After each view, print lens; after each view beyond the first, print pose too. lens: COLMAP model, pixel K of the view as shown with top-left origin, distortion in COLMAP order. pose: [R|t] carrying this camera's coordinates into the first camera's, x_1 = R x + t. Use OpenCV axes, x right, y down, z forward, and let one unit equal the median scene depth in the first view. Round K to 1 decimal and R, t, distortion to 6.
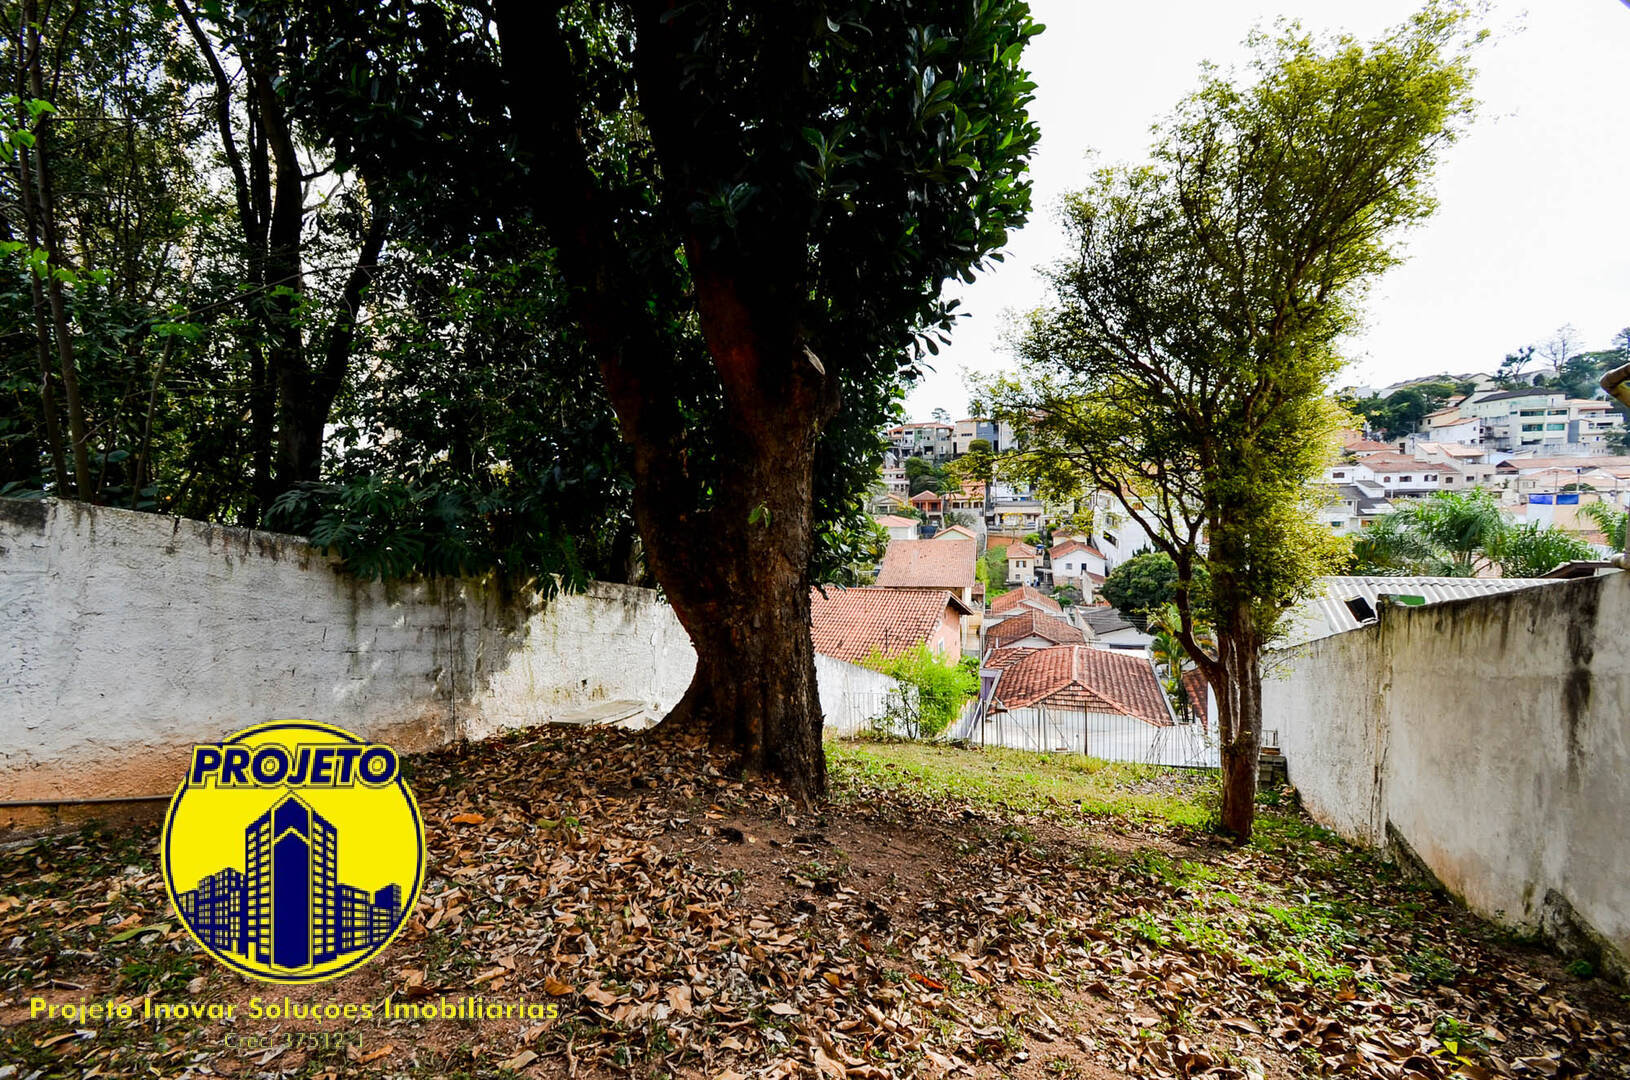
lens RADIAL K [[714.2, 0, 815.0], [0, 714.2, 540.0], [0, 0, 1]] dist [0.040137, -0.026947]
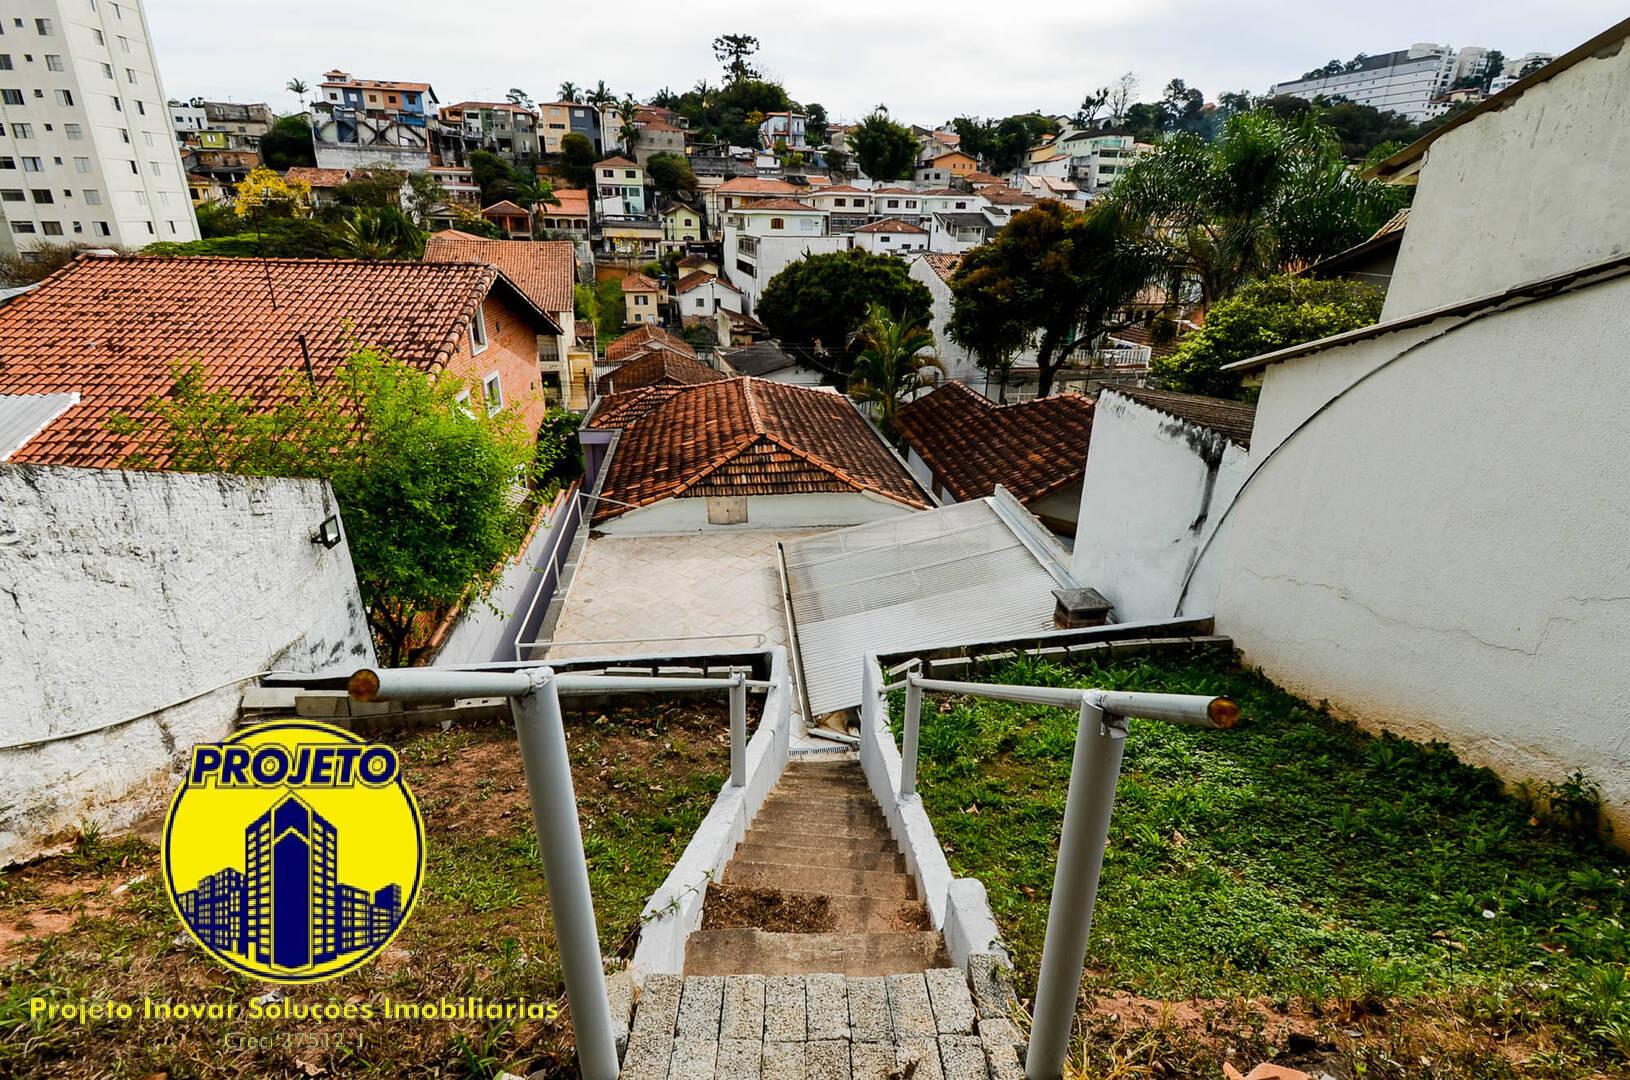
lens RADIAL K [[750.0, 0, 815.0], [0, 750.0, 540.0], [0, 0, 1]] dist [0.015051, -0.000055]
pose [[0.877657, -0.139871, 0.458426, 0.038971], [-0.006974, 0.952642, 0.304013, 0.029083], [-0.479238, -0.270017, 0.835118, 0.143398]]
